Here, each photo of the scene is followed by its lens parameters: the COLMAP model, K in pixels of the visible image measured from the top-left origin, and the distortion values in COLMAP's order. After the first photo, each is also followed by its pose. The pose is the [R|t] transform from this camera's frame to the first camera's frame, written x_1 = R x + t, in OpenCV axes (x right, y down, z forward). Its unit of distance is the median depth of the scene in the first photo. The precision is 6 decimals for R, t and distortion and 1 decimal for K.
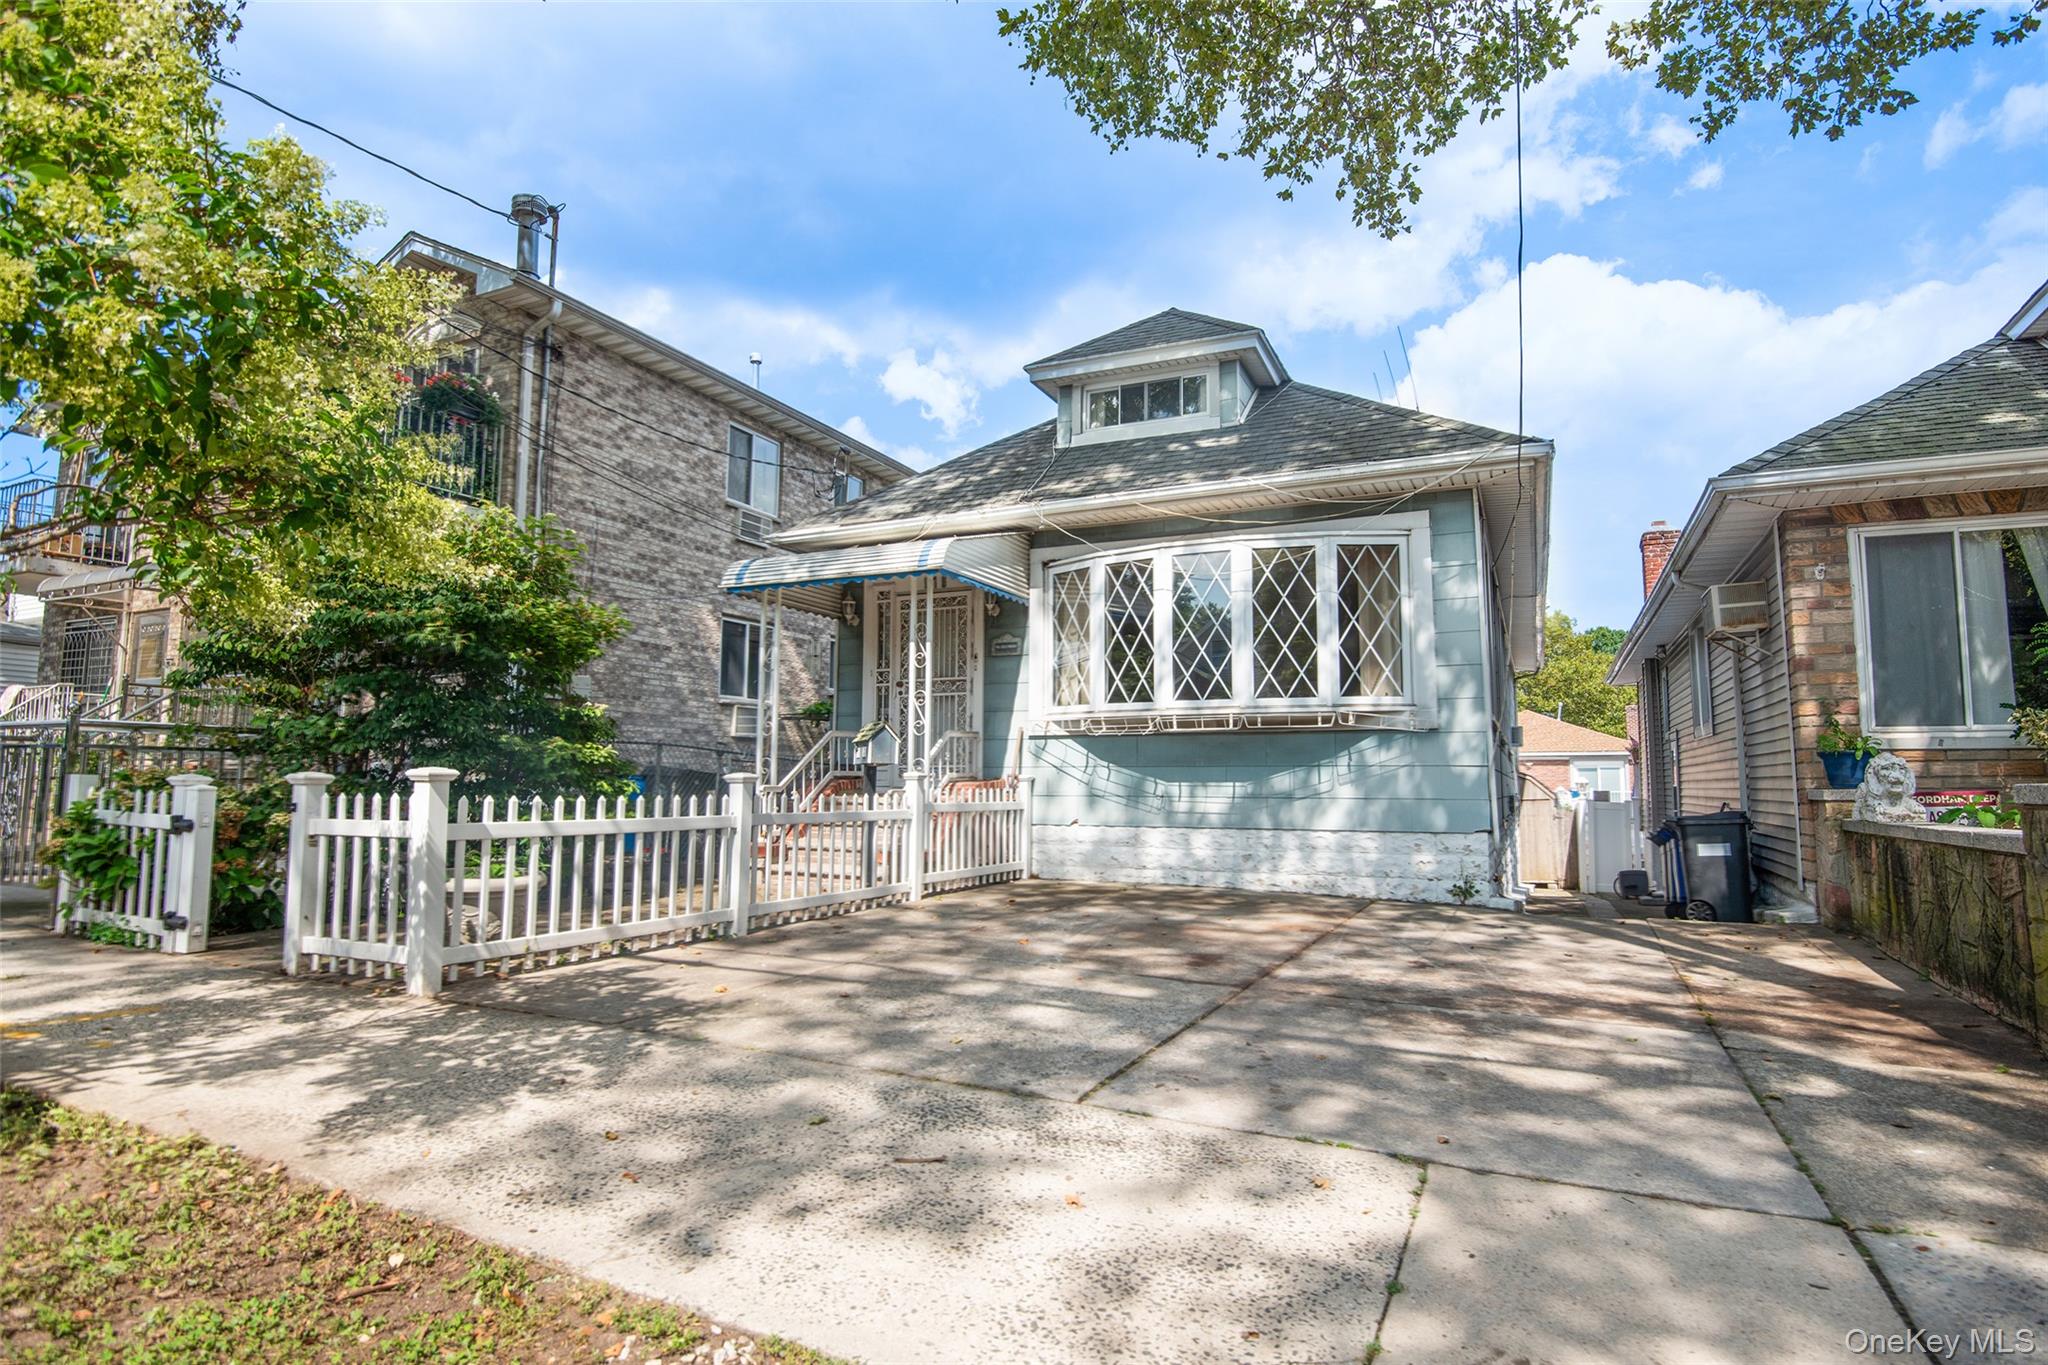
lens RADIAL K [[1124.9, 0, 1024.0], [0, 1124.9, 682.5], [0, 0, 1]] dist [-0.008155, -0.002159]
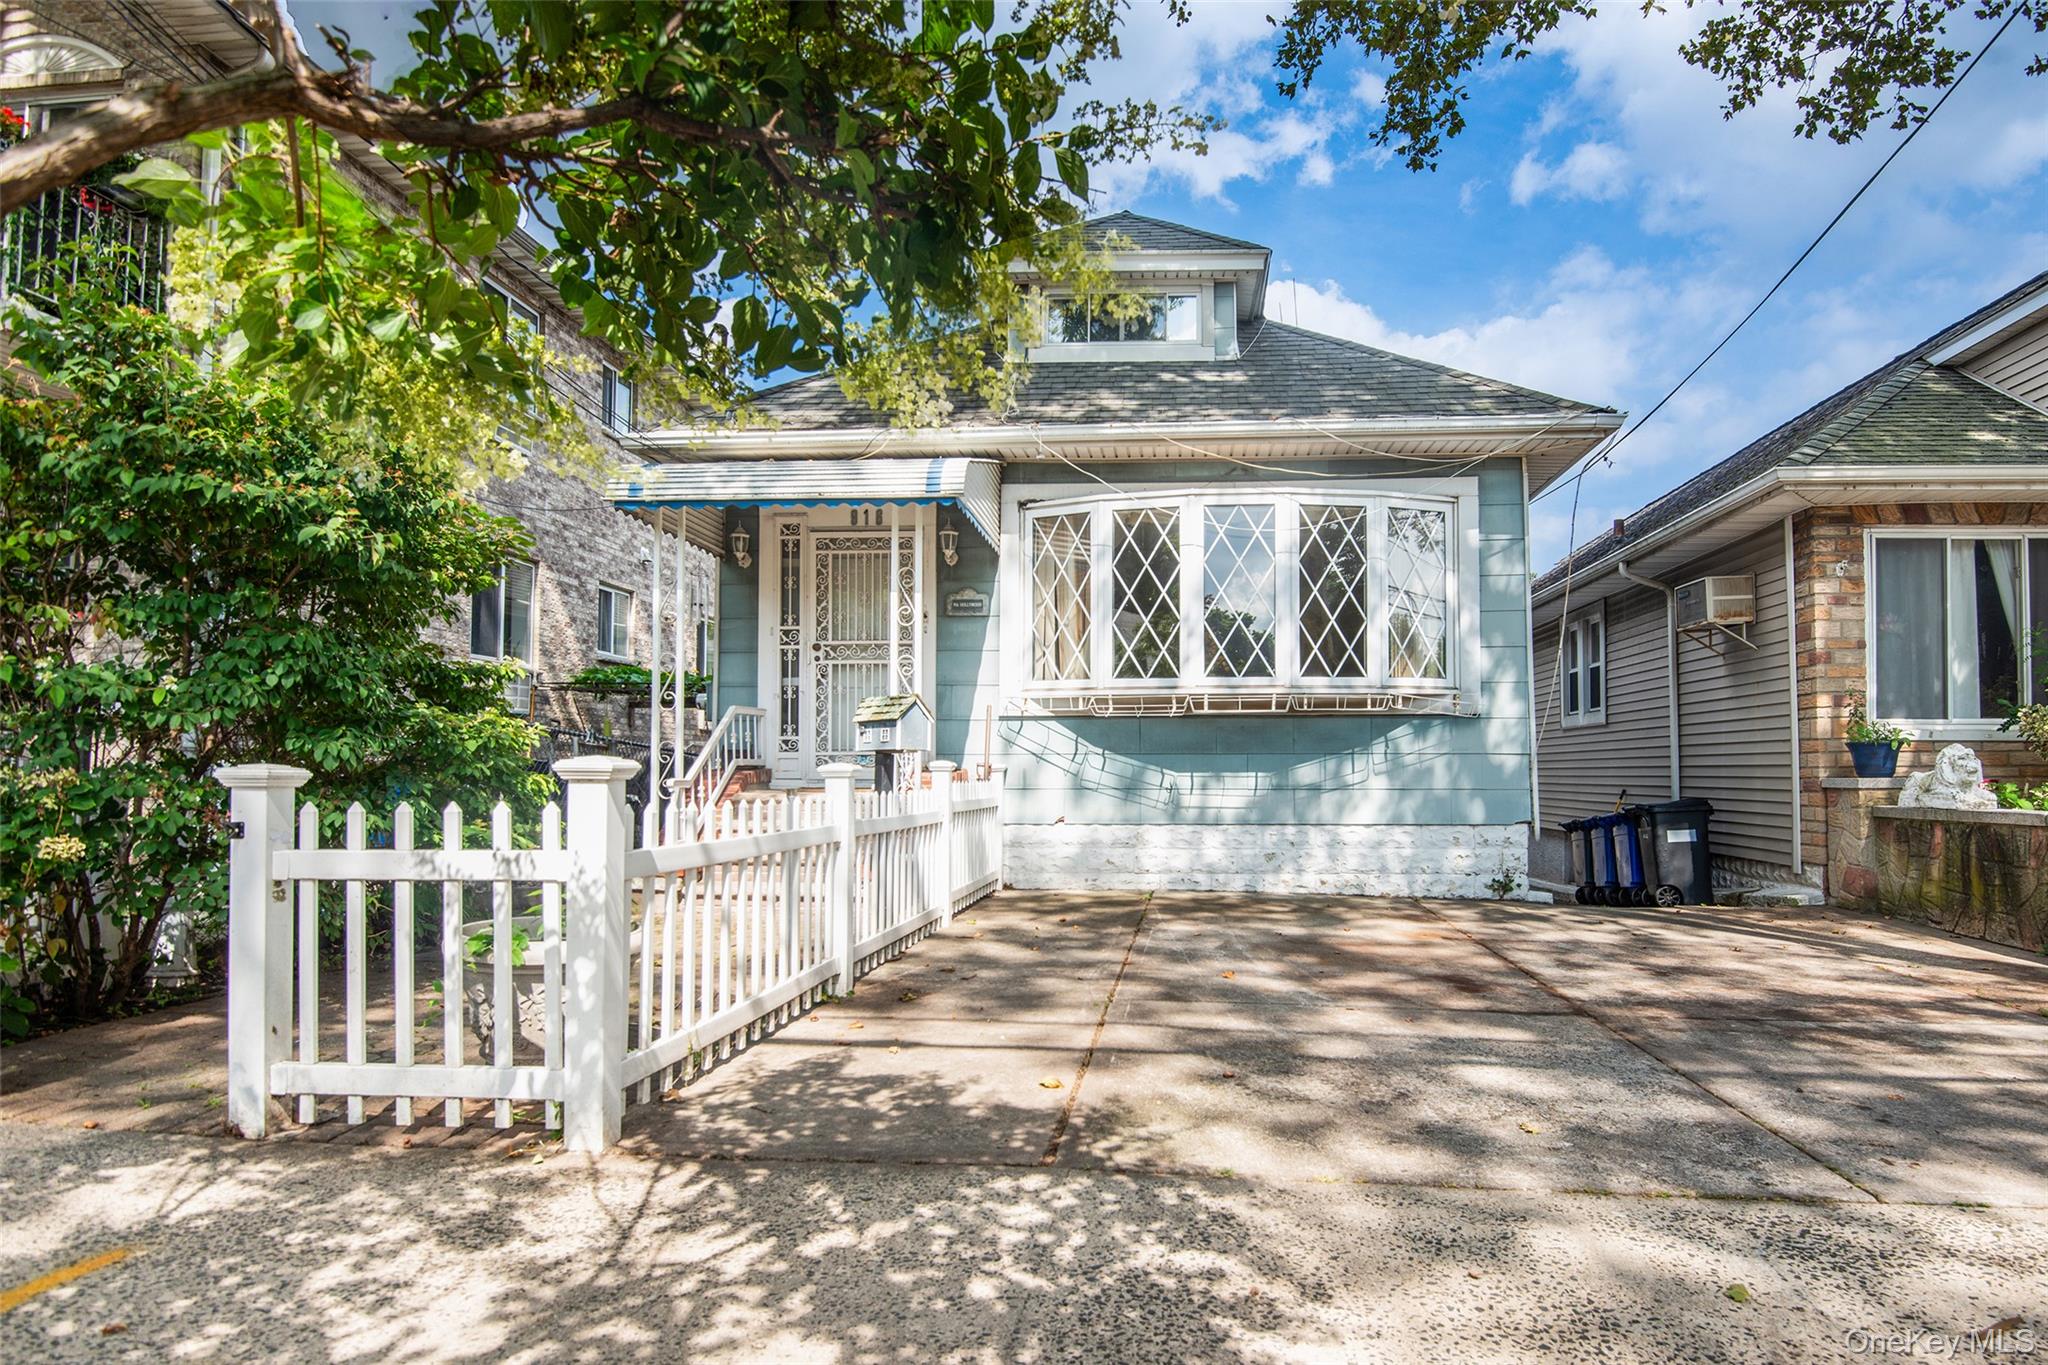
lens RADIAL K [[1206.1, 0, 1116.2], [0, 1206.1, 750.1], [0, 0, 1]] dist [-0.003251, -0.009160]
pose [[0.924034, 0.002786, 0.382300, -0.278030], [-0.030596, 0.997305, 0.066685, 0.012408], [-0.381084, -0.073316, 0.921629, 0.179831]]
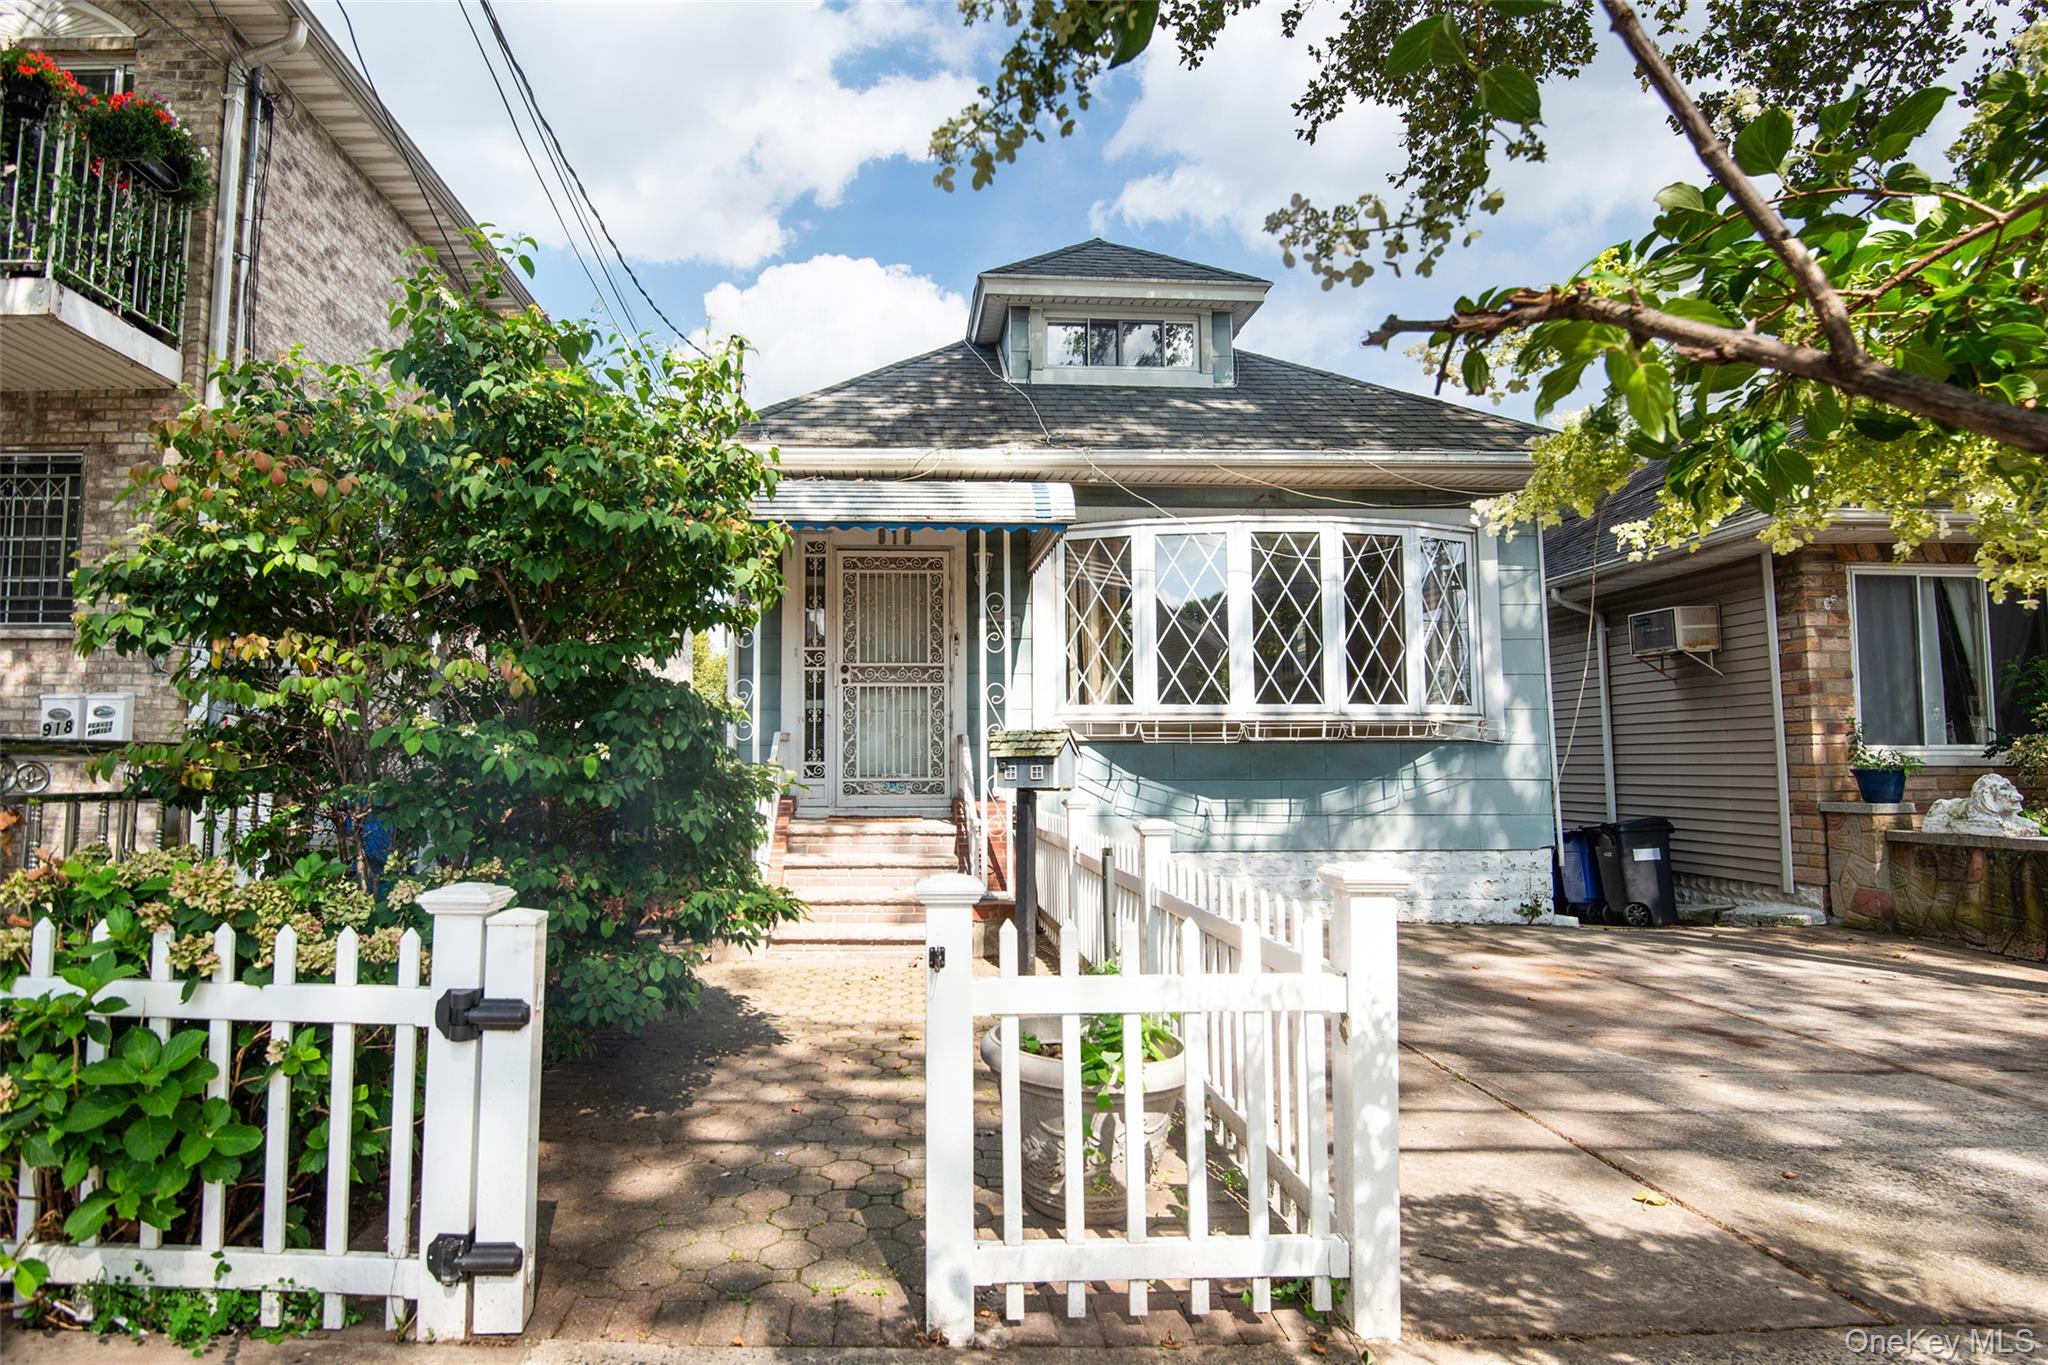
lens RADIAL K [[1165.2, 0, 919.6], [0, 1165.2, 675.4], [0, 0, 1]] dist [0.007025, -0.020710]
pose [[0.879692, 0.030770, 0.474547, -0.506472], [-0.038123, 0.999256, 0.005877, -0.000713], [-0.474013, -0.023261, 0.880211, 0.348530]]
